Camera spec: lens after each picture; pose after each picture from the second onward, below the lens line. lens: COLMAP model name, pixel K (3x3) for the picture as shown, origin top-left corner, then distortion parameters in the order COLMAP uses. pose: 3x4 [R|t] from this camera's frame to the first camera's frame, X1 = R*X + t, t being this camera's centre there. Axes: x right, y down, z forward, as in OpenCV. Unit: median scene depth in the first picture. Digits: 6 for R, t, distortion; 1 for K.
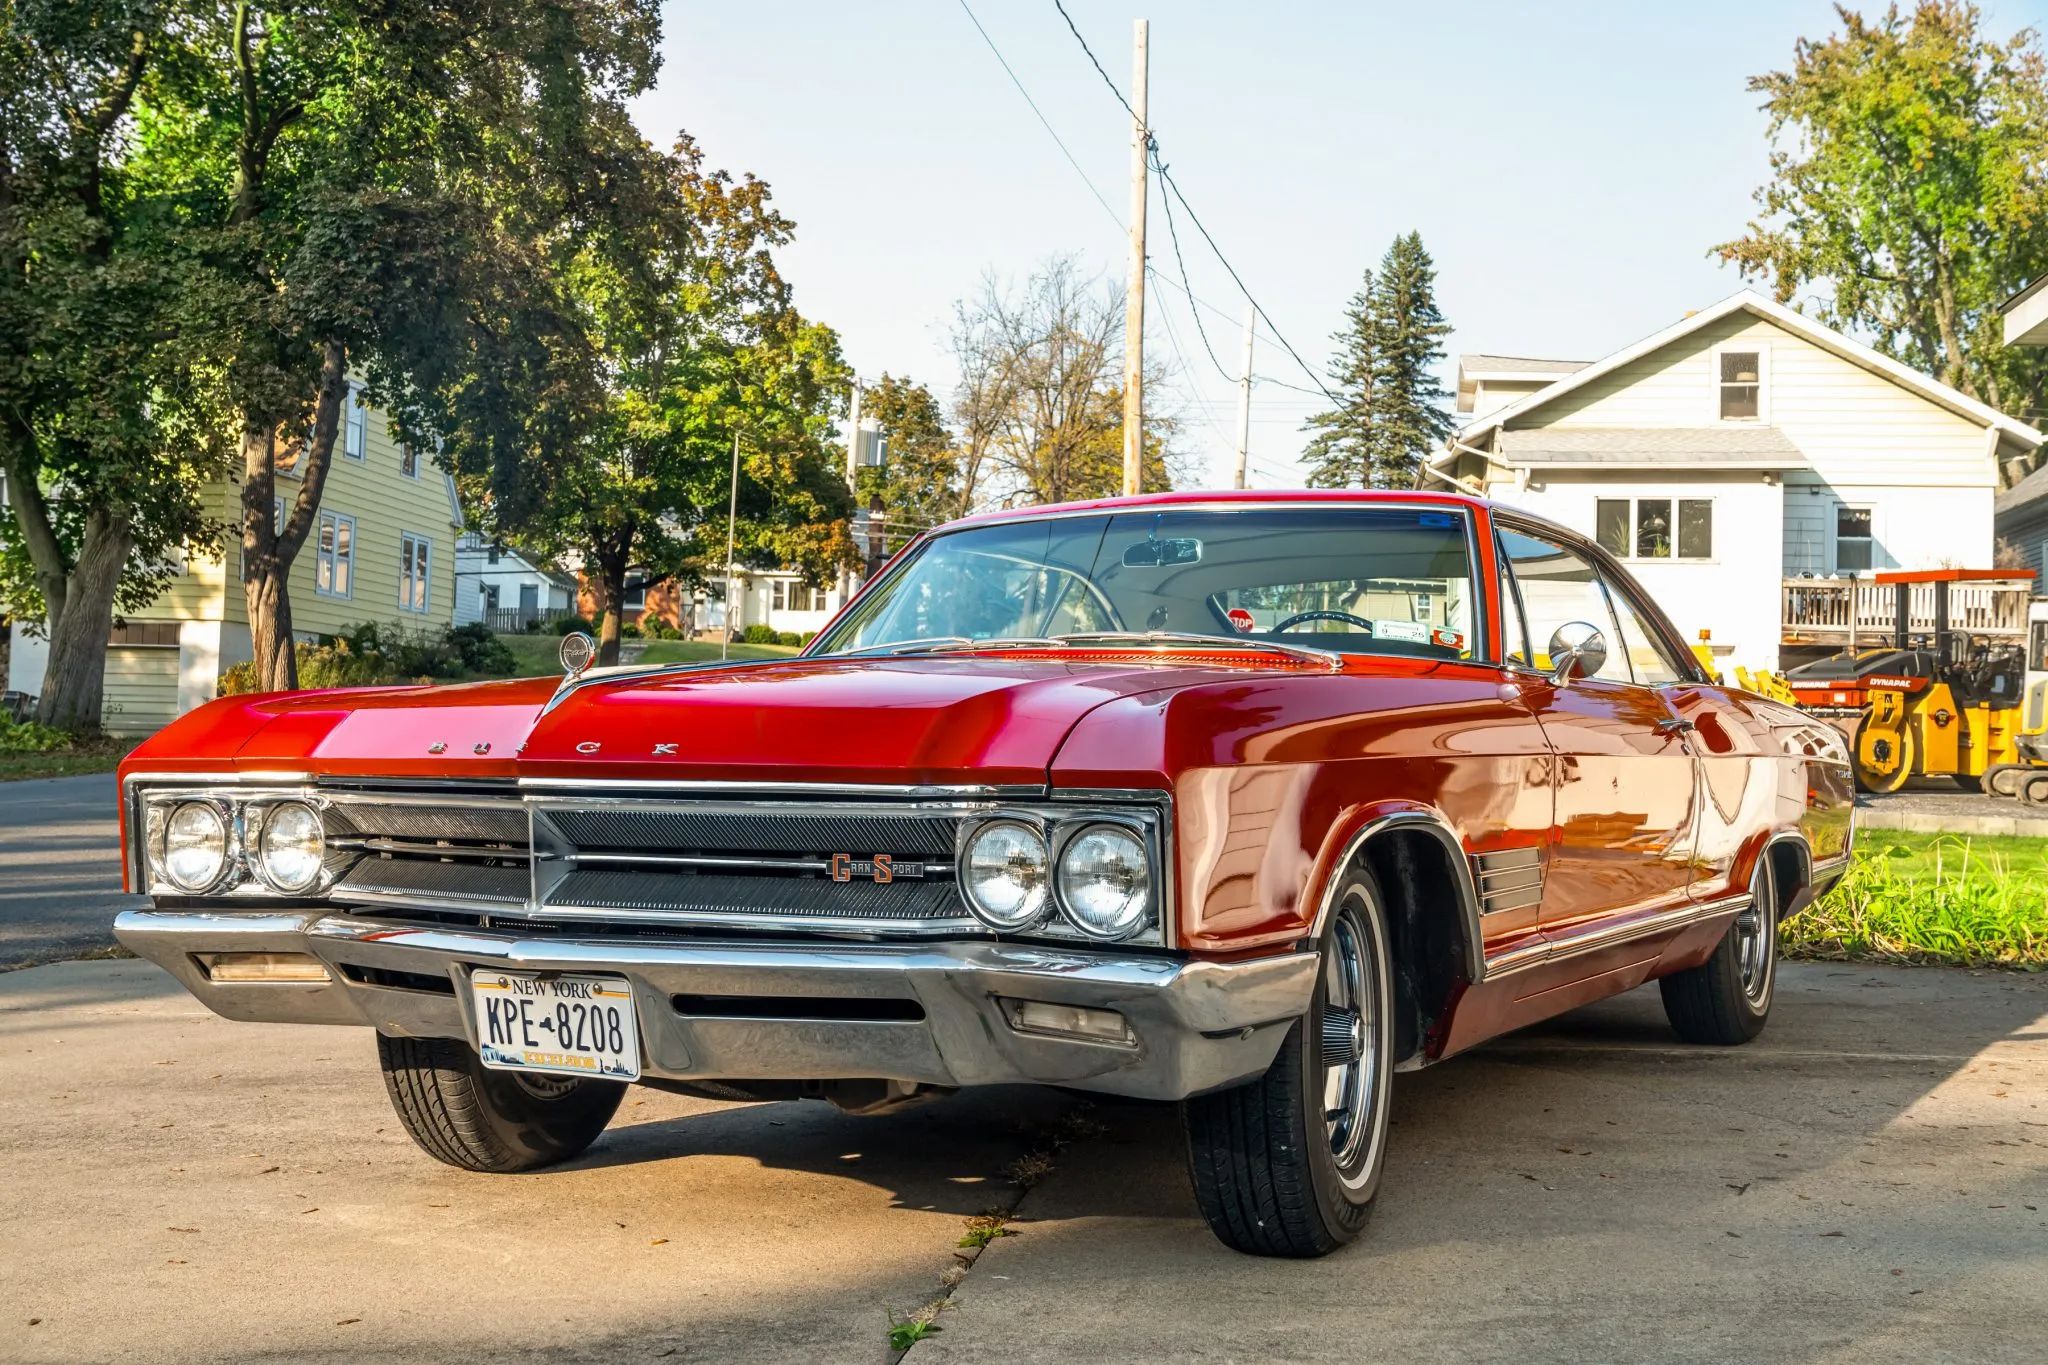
lens RADIAL K [[2321.4, 0, 1024.0], [0, 2321.4, 682.5], [0, 0, 1]] dist [0.000930, -0.015551]
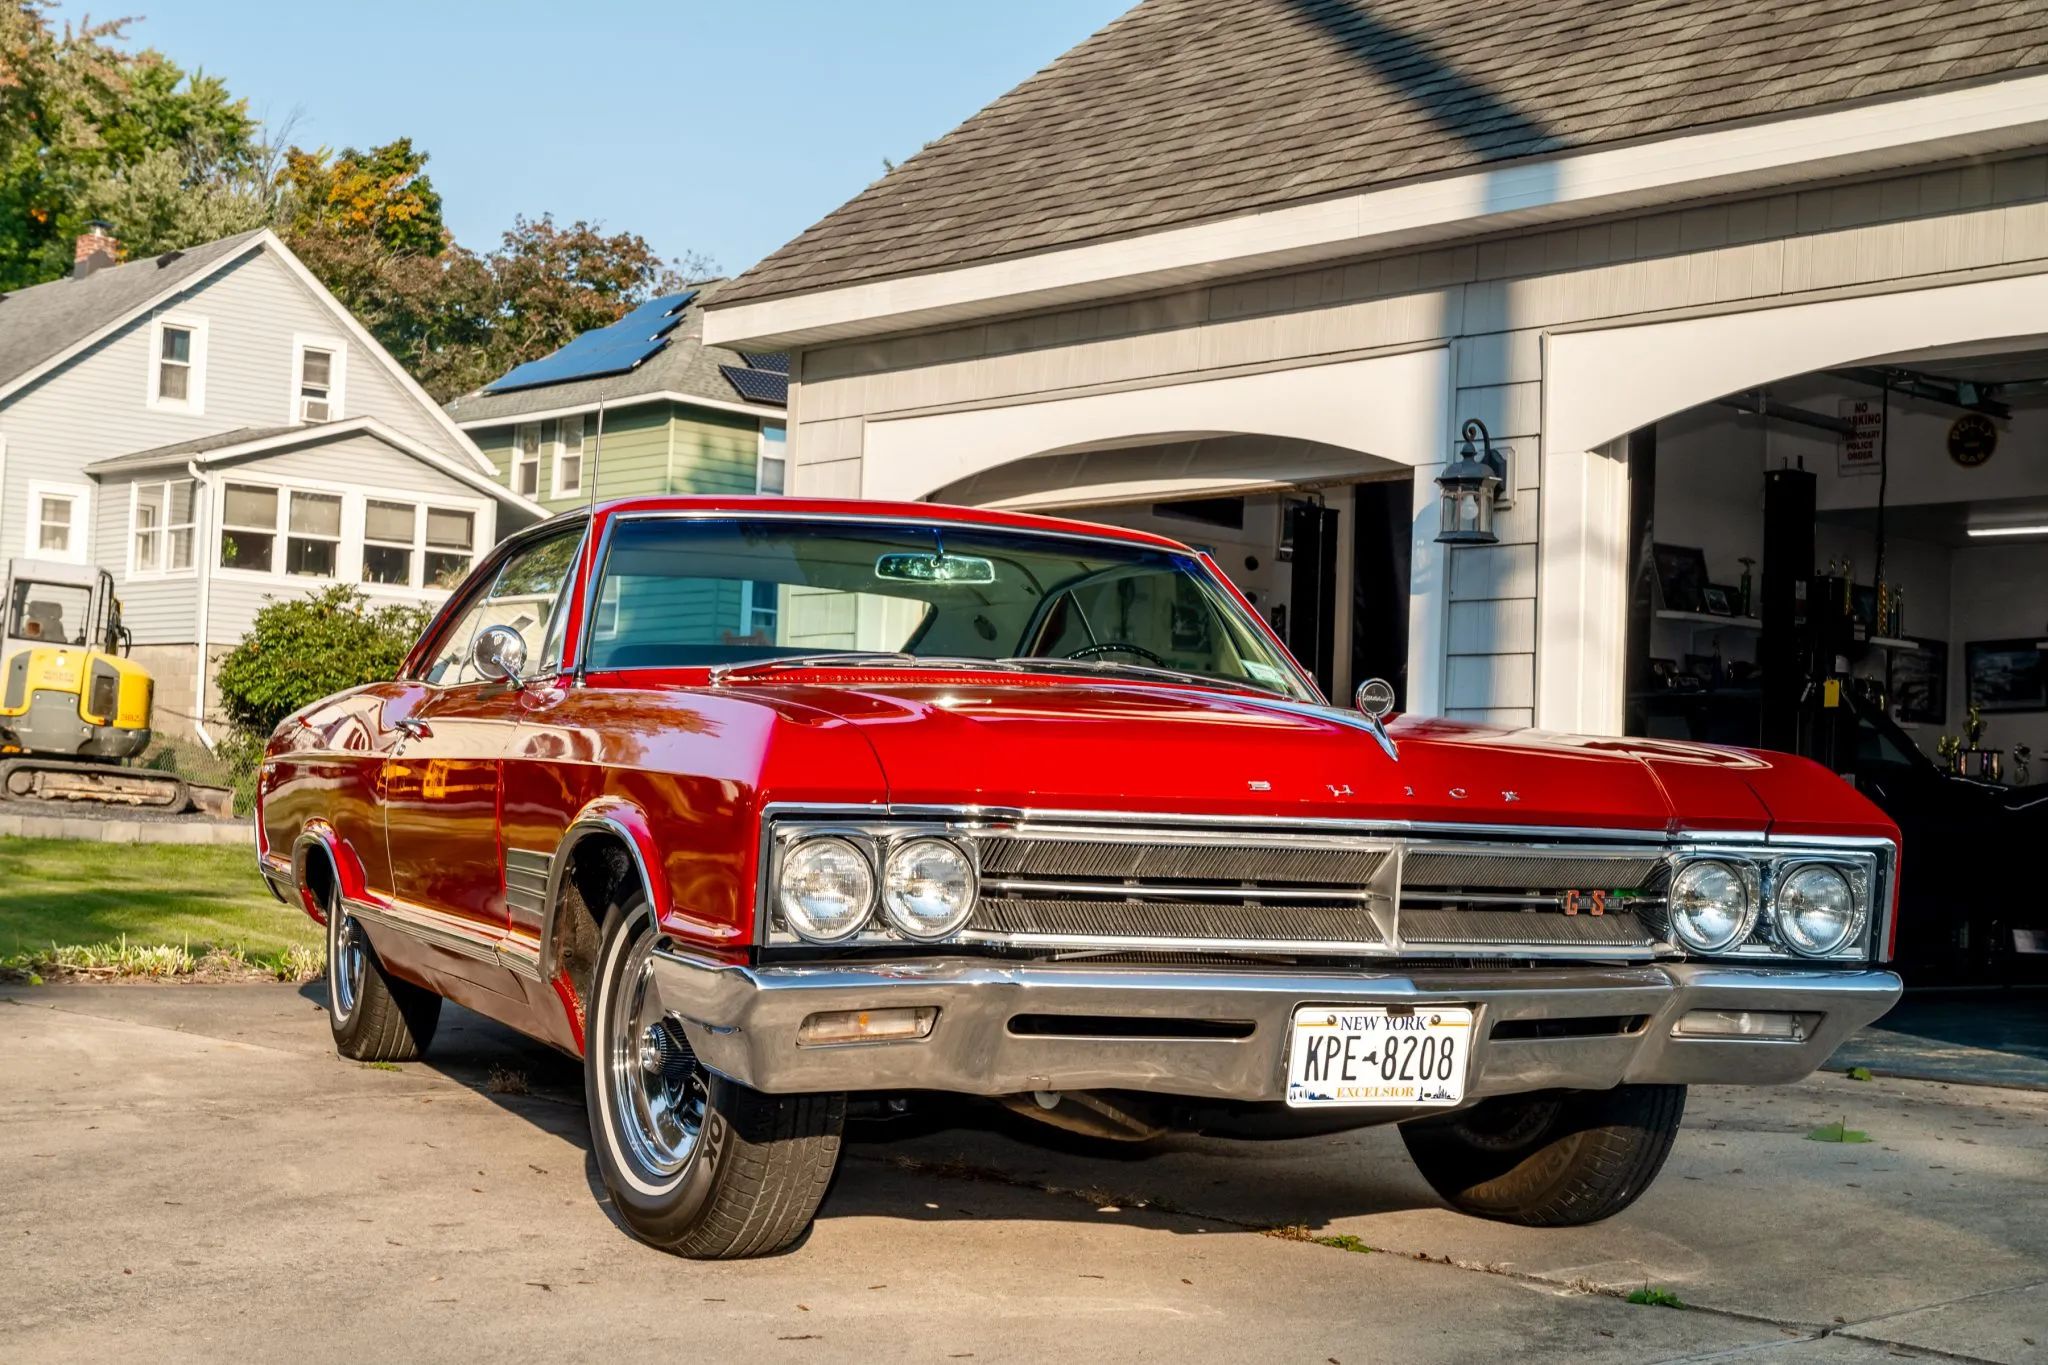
lens RADIAL K [[3014.9, 0, 1024.0], [0, 3014.9, 682.5], [0, 0, 1]] dist [0.011677, -0.062015]
pose [[0.627559, 0.040488, 0.777516, -0.158434], [-0.054127, 0.998500, -0.008307, -0.000029], [-0.776686, -0.036871, 0.628808, 0.032912]]
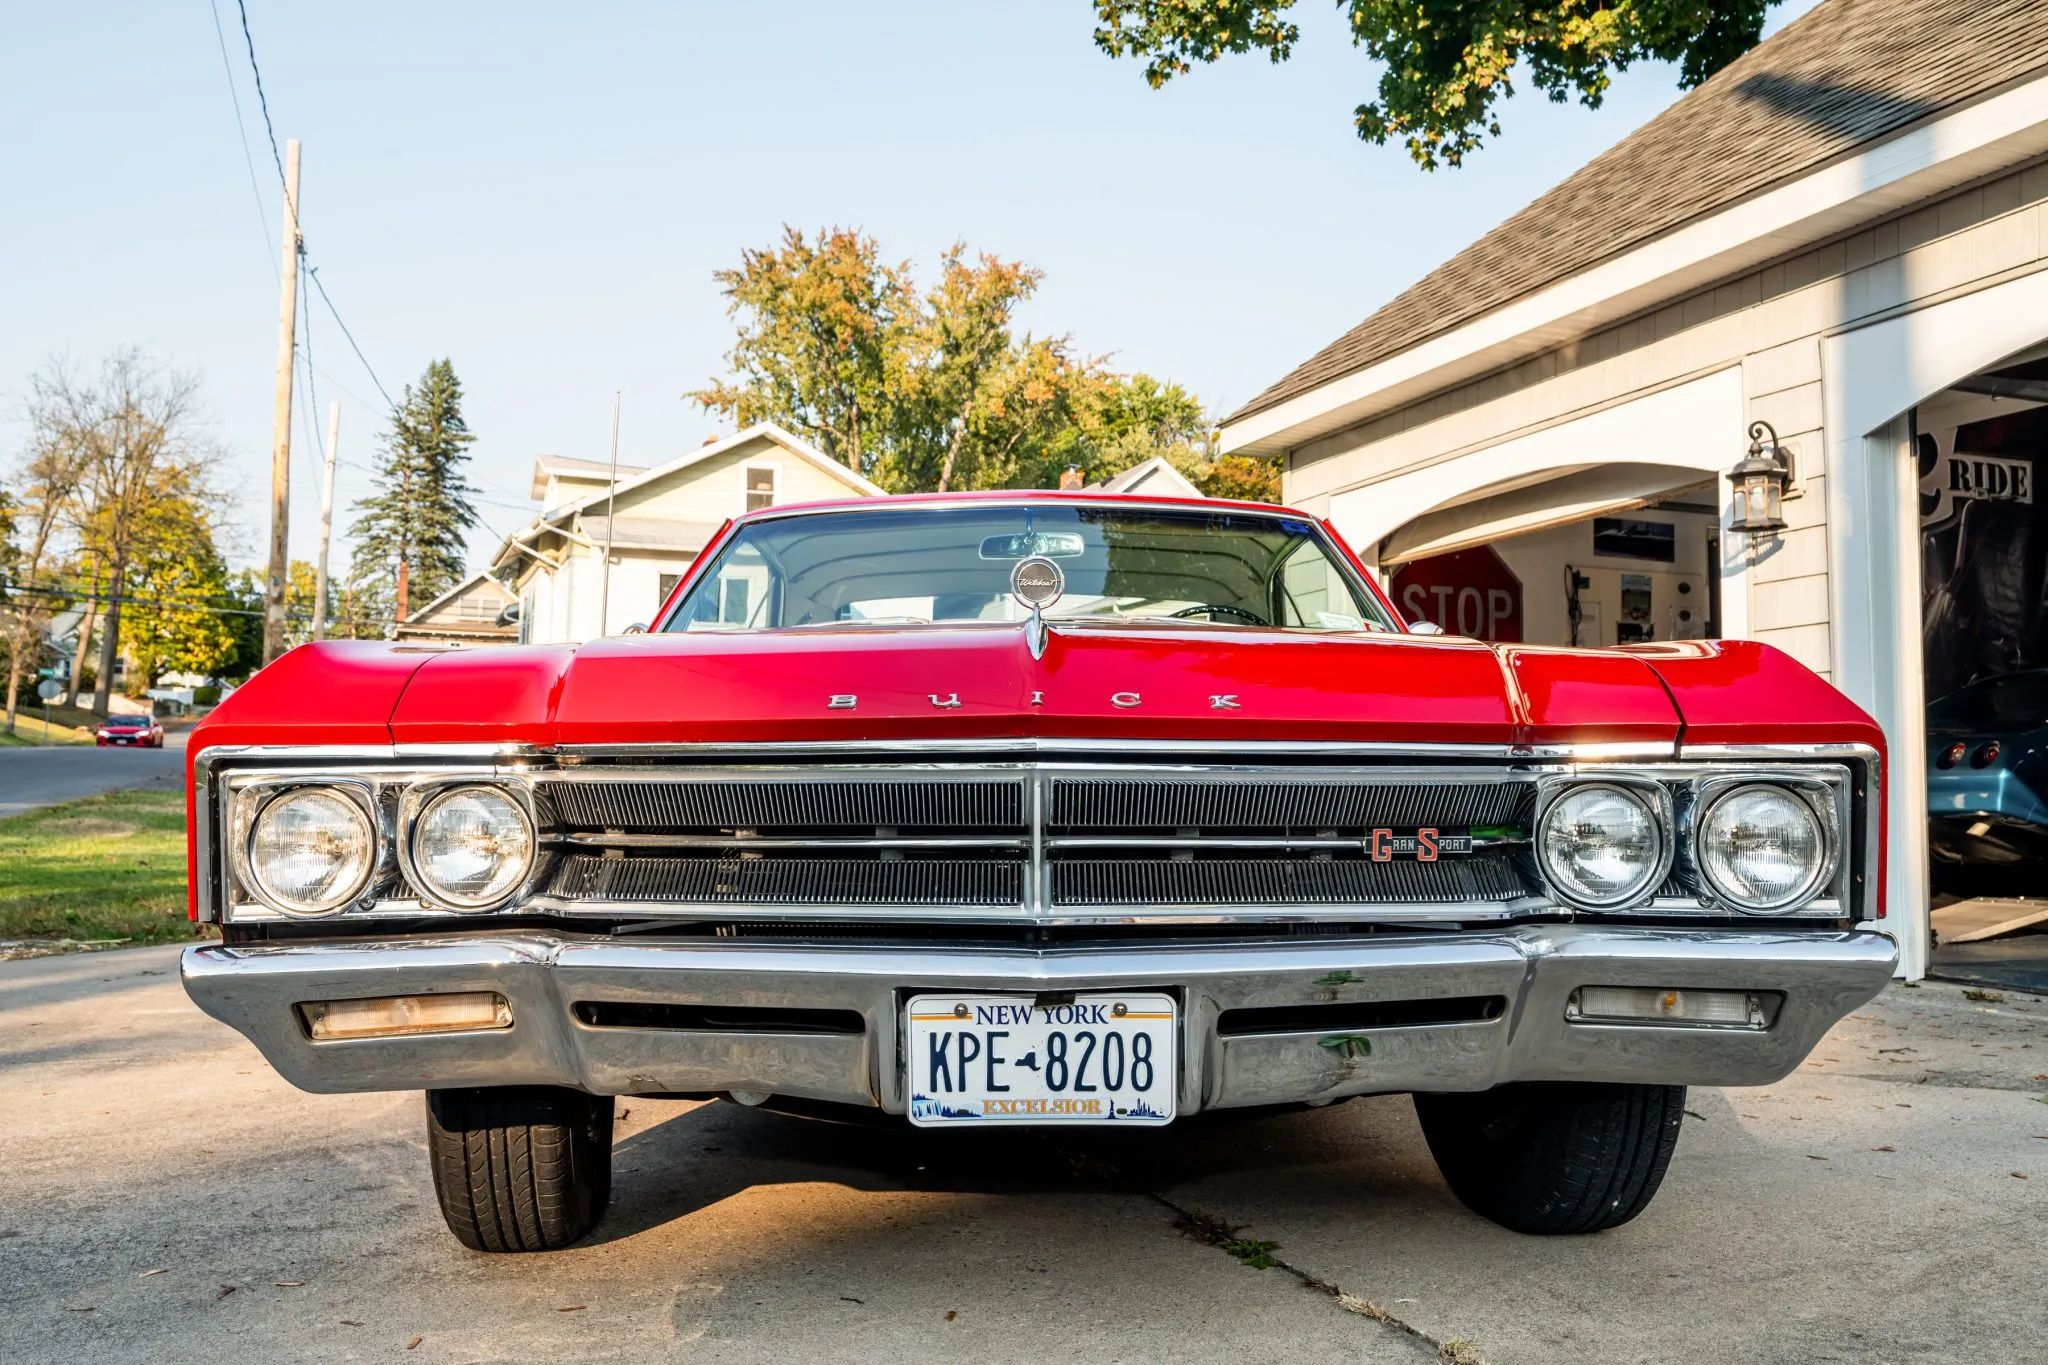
lens RADIAL K [[1766.7, 0, 1024.0], [0, 1766.7, 682.5], [0, 0, 1]] dist [0.000487, 0.001657]
pose [[0.873002, 0.017219, 0.487413, -0.057840], [-0.006216, 0.999688, -0.024184, 0.004199], [-0.487677, 0.018083, 0.872837, 0.056989]]
